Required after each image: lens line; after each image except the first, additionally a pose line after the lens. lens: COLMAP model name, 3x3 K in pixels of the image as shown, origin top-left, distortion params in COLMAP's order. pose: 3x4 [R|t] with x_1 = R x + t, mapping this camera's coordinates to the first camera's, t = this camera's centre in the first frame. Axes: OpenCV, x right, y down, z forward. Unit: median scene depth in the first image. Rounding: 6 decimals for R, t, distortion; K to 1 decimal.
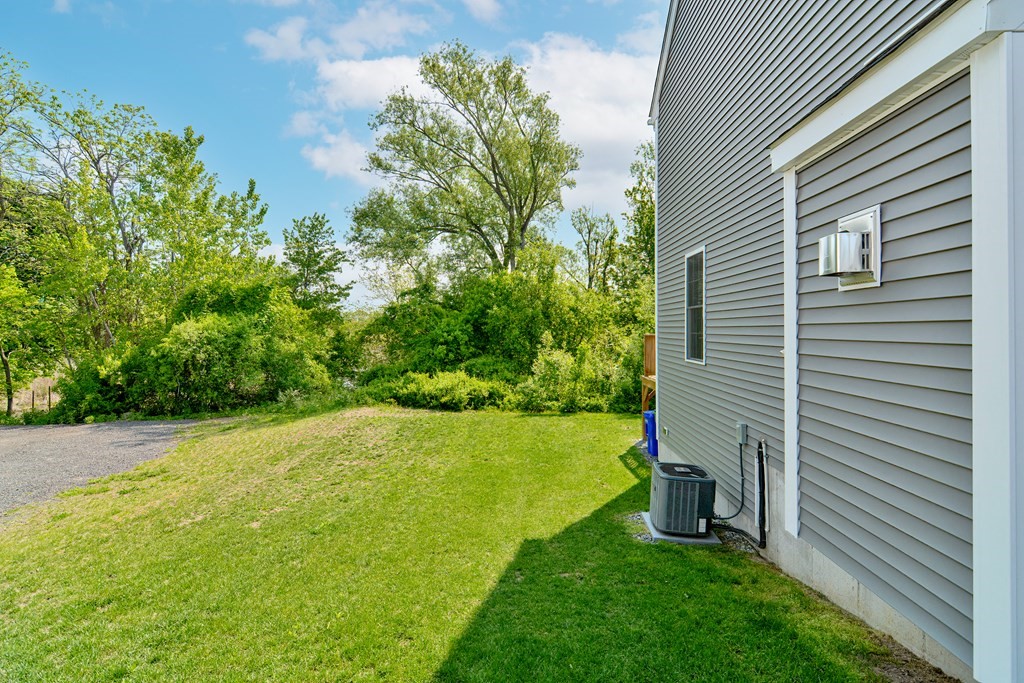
lens RADIAL K [[492.3, 0, 513.3], [0, 492.3, 345.1], [0, 0, 1]] dist [-0.000817, -0.001141]
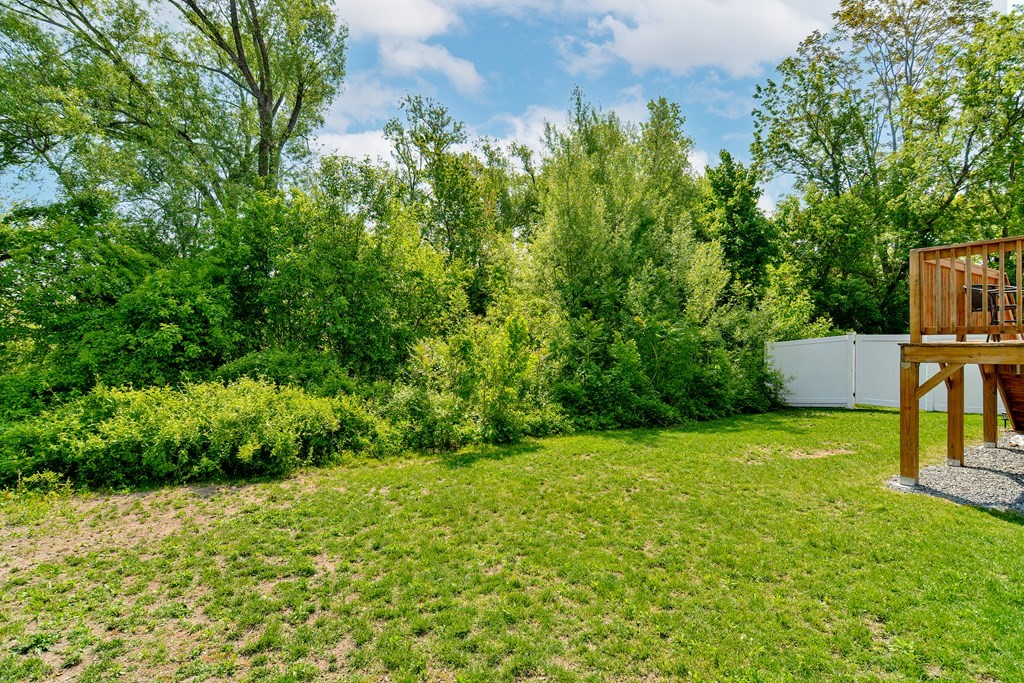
lens RADIAL K [[492.3, 0, 513.3], [0, 492.3, 345.1], [0, 0, 1]] dist [-0.000817, -0.001141]
pose [[0.800551, -0.010510, 0.599173, -0.188778], [0.027550, 0.999435, -0.019278, 0.041609], [-0.598631, 0.031940, 0.800388, 0.553357]]
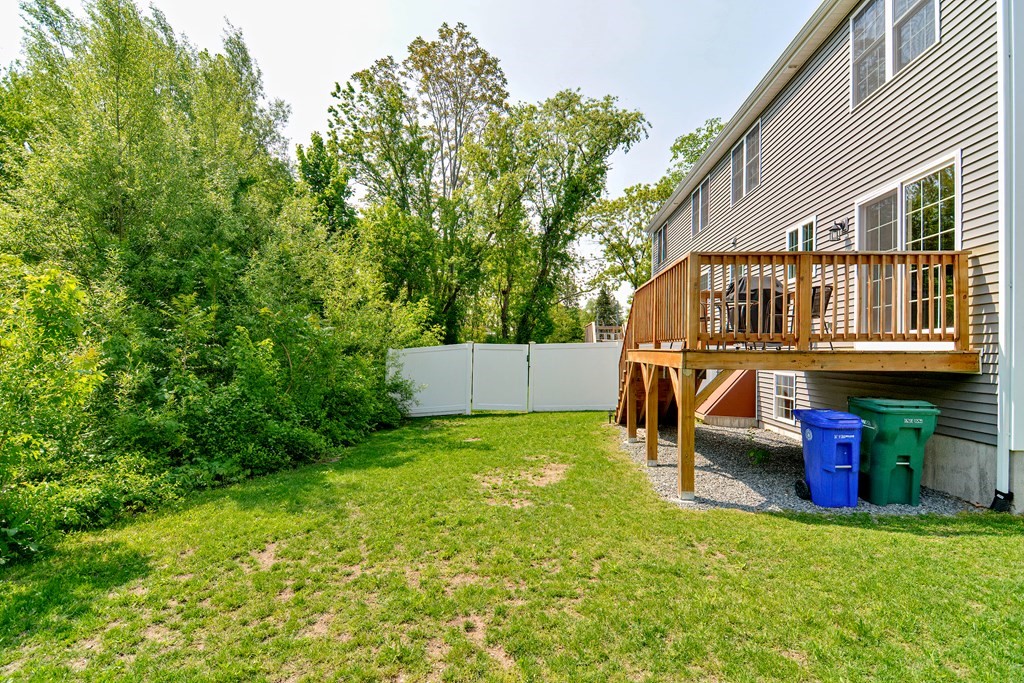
lens RADIAL K [[492.3, 0, 513.3], [0, 492.3, 345.1], [0, 0, 1]] dist [-0.000817, -0.001141]
pose [[0.030026, 0.013357, 0.999460, -0.108783], [0.019483, 0.999713, -0.013945, 0.041068], [-0.999359, 0.019892, 0.029757, 0.732046]]
